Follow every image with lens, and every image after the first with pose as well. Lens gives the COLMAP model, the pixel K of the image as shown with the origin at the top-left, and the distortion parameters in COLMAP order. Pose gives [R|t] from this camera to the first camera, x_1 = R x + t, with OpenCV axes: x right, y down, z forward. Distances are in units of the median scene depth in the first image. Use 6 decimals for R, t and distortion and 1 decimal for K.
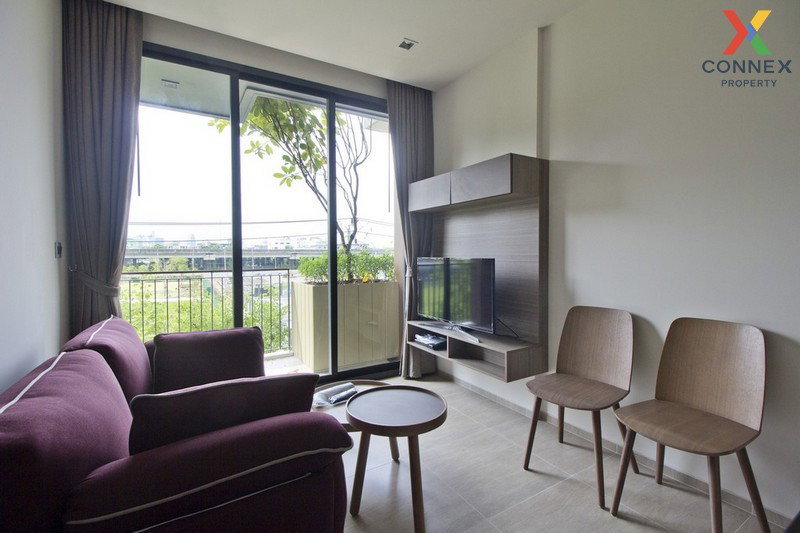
lens RADIAL K [[360.1, 0, 399.5], [0, 360.1, 261.0], [0, 0, 1]] dist [-0.004557, -0.002232]
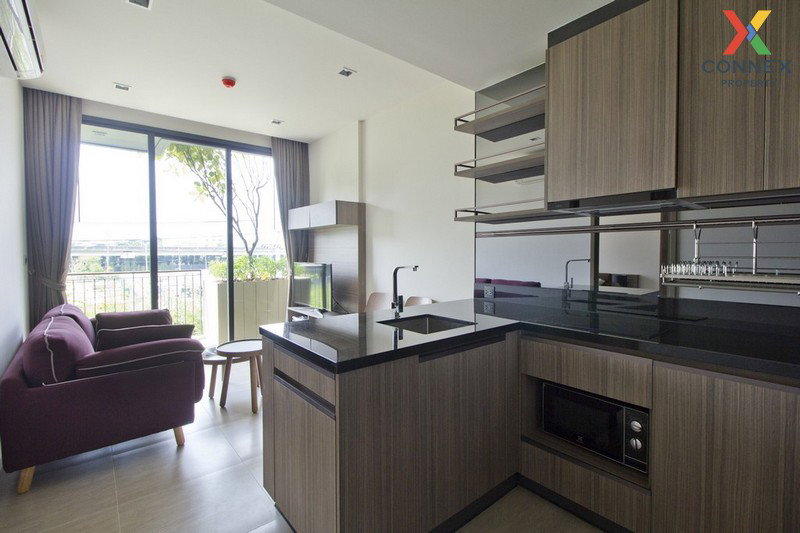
lens RADIAL K [[360.1, 0, 400.9], [0, 360.1, 265.1], [0, 0, 1]] dist [-0.004557, -0.002232]
pose [[0.986454, -0.000853, 0.164036, 0.238566], [-0.001716, 0.999878, 0.015520, -0.022194], [-0.164029, -0.015591, 0.986332, -0.482937]]
